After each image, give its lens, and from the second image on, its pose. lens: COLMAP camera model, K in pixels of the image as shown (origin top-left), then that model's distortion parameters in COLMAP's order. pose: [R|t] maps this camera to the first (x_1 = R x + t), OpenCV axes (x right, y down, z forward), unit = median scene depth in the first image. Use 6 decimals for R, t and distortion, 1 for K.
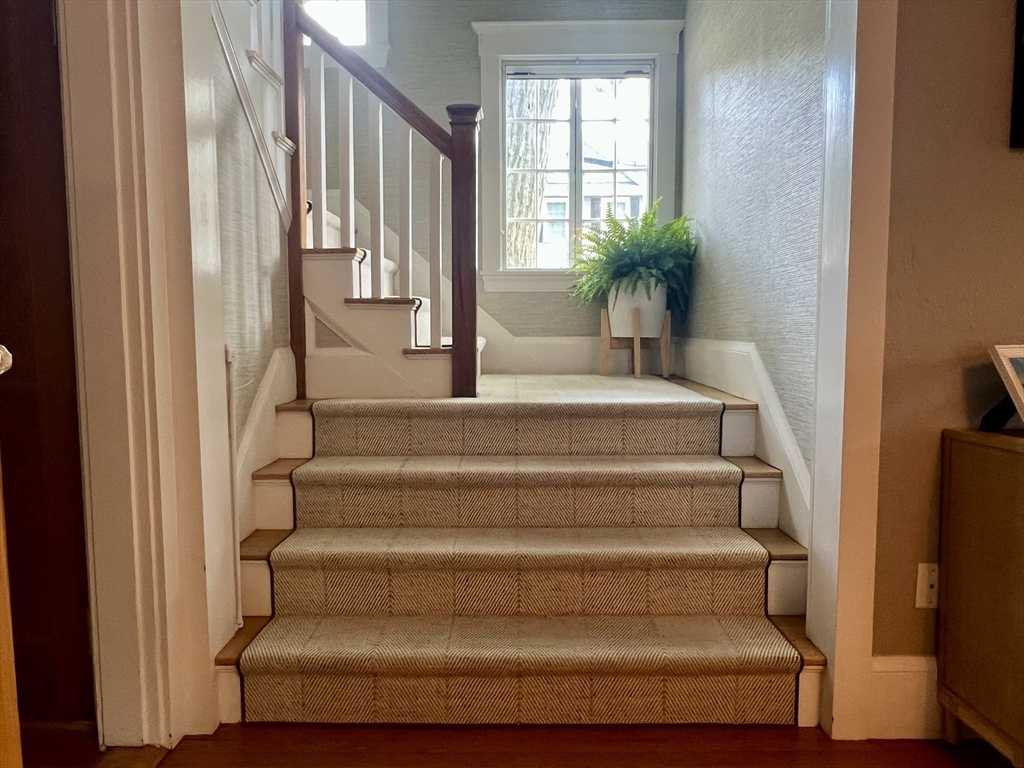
lens RADIAL K [[722.7, 0, 511.4], [0, 722.7, 387.9], [0, 0, 1]] dist [0.009660, -0.008575]
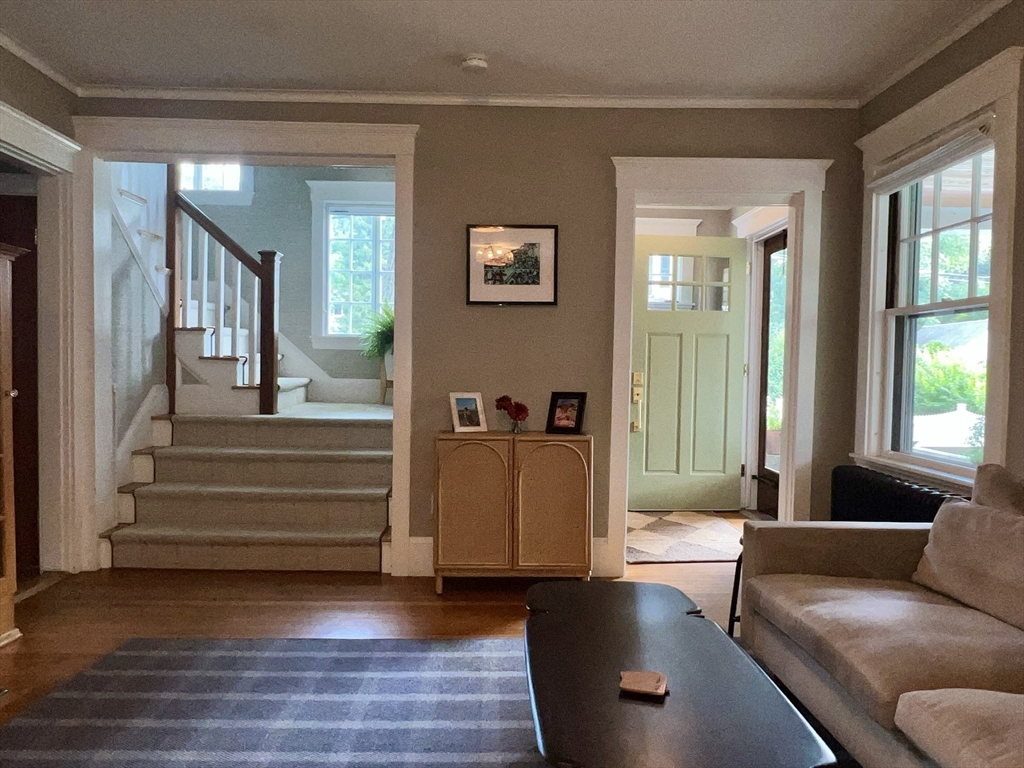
lens RADIAL K [[722.7, 0, 511.5], [0, 722.7, 383.0], [0, 0, 1]] dist [0.009660, -0.008575]
pose [[0.999514, 0.019519, 0.024303, 0.492688], [-0.018334, 0.998677, -0.048047, 0.010639], [-0.025209, 0.047578, 0.998549, -0.776444]]
